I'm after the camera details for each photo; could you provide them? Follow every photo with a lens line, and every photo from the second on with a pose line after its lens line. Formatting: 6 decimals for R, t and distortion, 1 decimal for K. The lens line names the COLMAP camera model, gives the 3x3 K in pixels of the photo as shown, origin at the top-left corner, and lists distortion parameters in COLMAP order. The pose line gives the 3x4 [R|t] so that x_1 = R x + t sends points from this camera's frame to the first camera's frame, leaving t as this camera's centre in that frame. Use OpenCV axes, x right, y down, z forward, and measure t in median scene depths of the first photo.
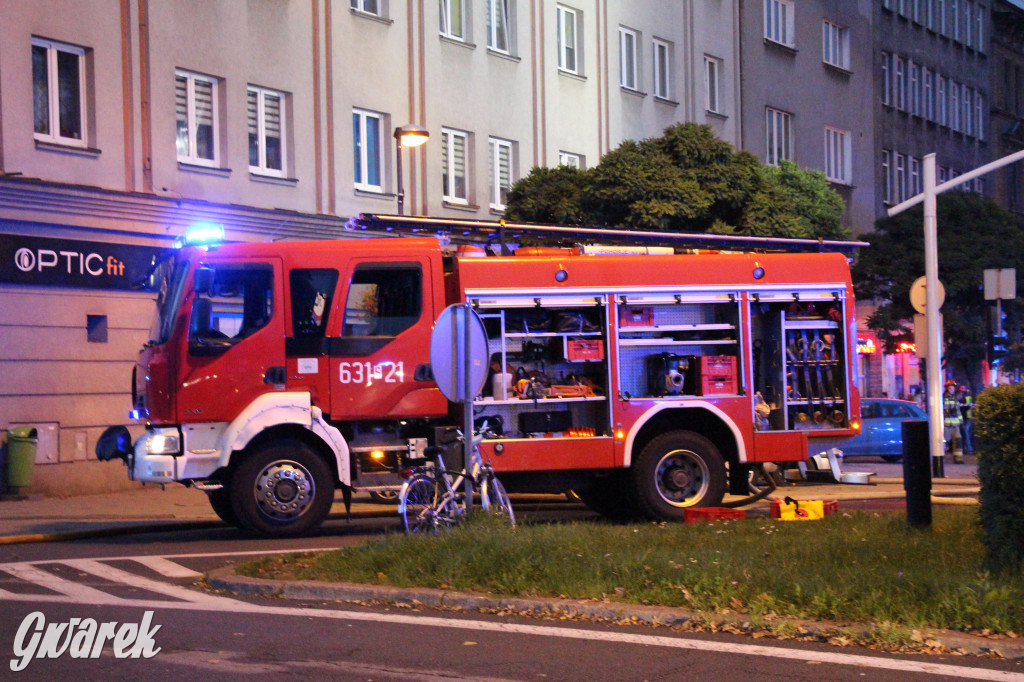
lens RADIAL K [[2074.6, 0, 512.0], [0, 2074.6, 341.0], [0, 0, 1]] dist [0.190804, 0.130797]
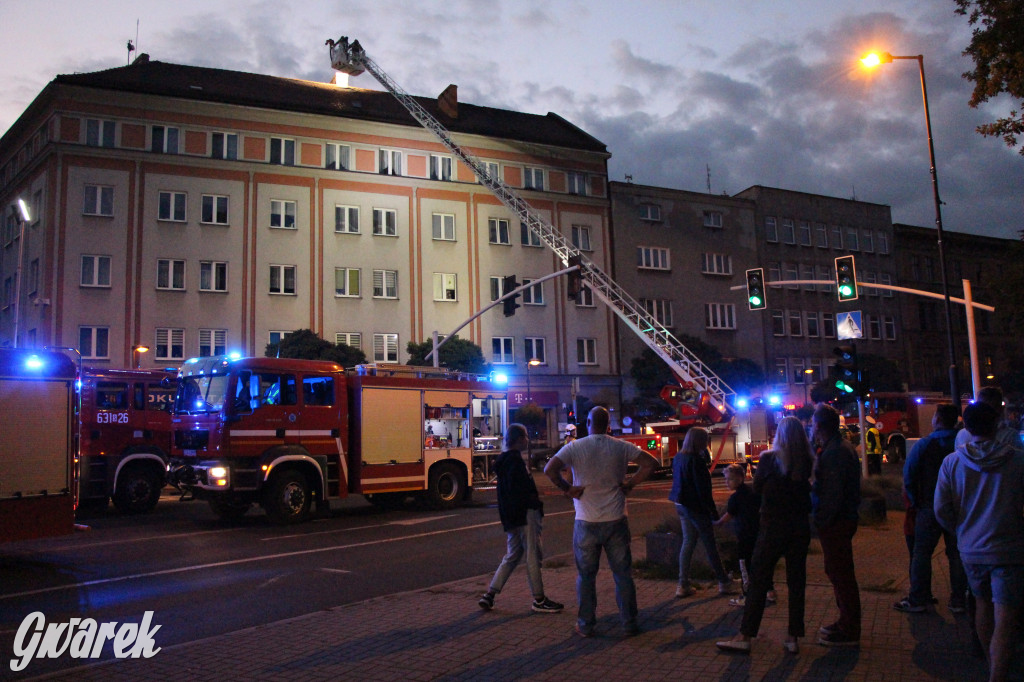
lens RADIAL K [[820.4, 0, 512.0], [0, 820.4, 341.0], [0, 0, 1]] dist [-0.167929, 0.132746]
pose [[0.785980, -0.078544, -0.613243, 0.941981], [0.032217, 0.995753, -0.086243, -0.003198], [0.617412, 0.048029, 0.785172, 0.474652]]
